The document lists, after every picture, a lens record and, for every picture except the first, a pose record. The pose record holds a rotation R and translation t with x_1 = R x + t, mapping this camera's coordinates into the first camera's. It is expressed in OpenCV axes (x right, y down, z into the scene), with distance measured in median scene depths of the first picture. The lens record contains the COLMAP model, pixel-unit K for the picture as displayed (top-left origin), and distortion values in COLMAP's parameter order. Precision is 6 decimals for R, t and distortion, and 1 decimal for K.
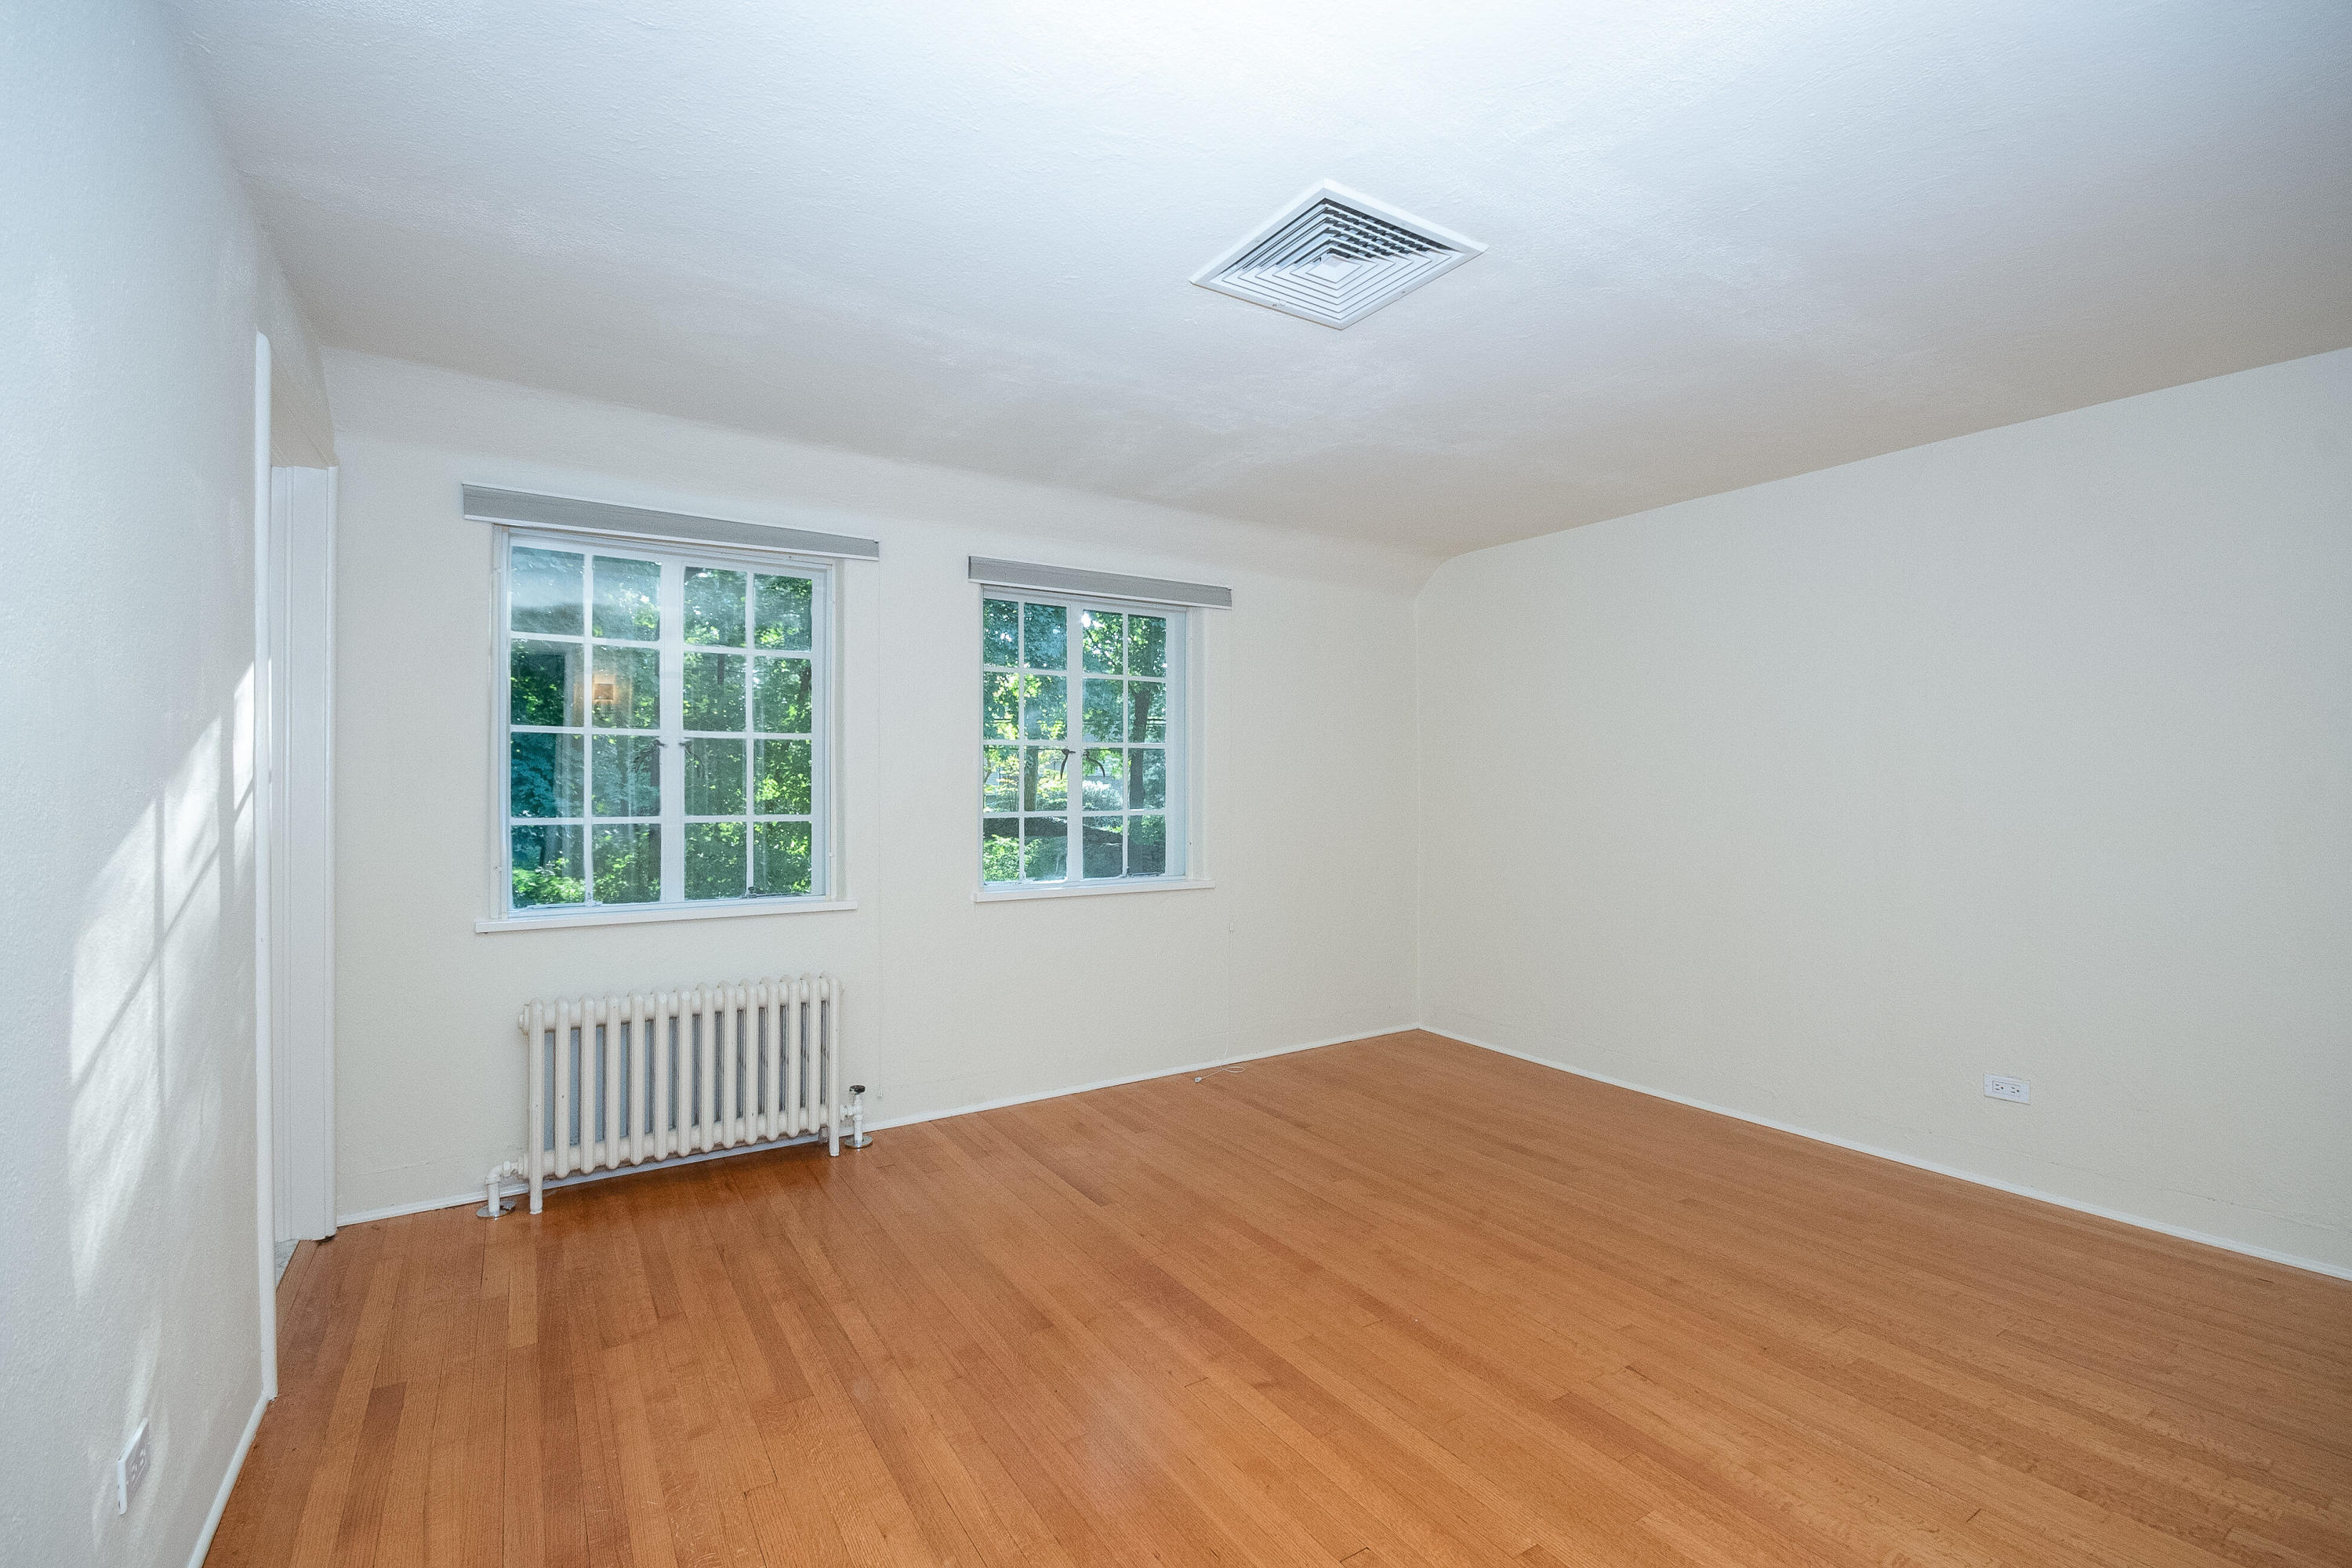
lens RADIAL K [[1008.1, 0, 1172.6], [0, 1008.1, 790.5], [0, 0, 1]] dist [-0.003194, 0.000521]
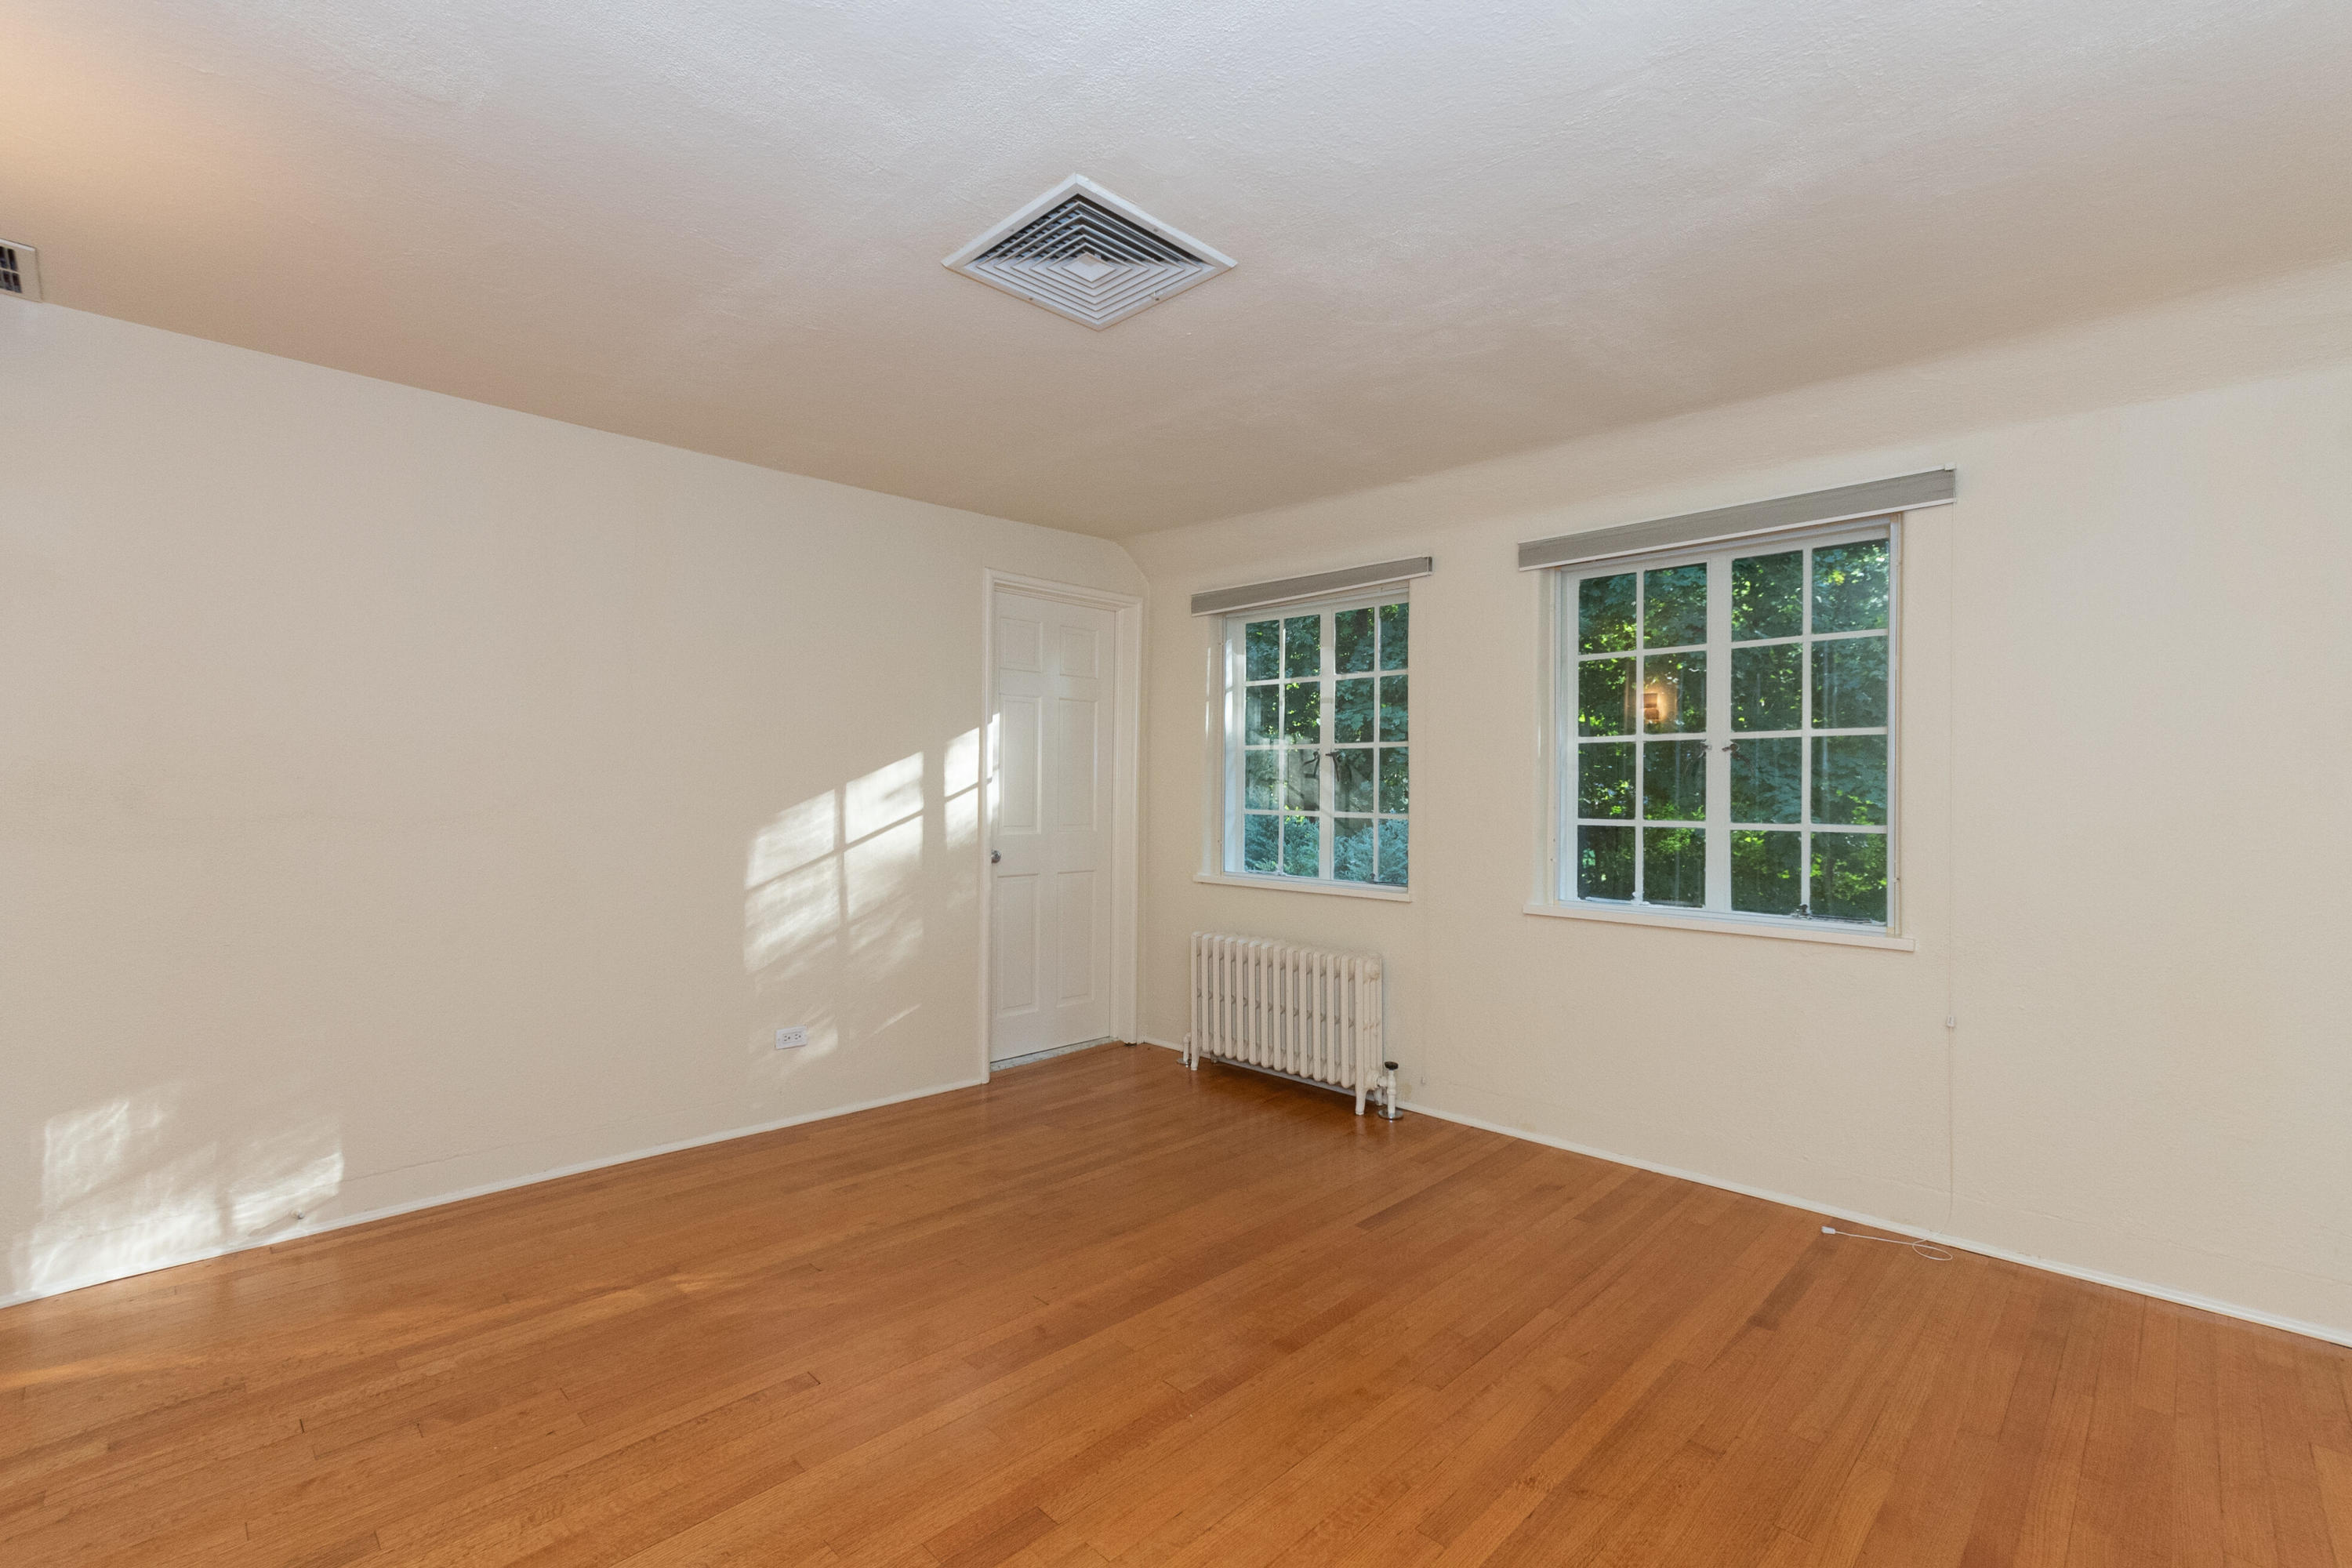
lens RADIAL K [[1008.1, 0, 1167.4], [0, 1008.1, 789.2], [0, 0, 1]] dist [-0.003194, 0.000521]
pose [[0.234509, 0.004683, -0.972103, 0.707183], [-0.010701, 0.999940, 0.002236, -0.002984], [0.972055, 0.009878, 0.234545, 0.516482]]
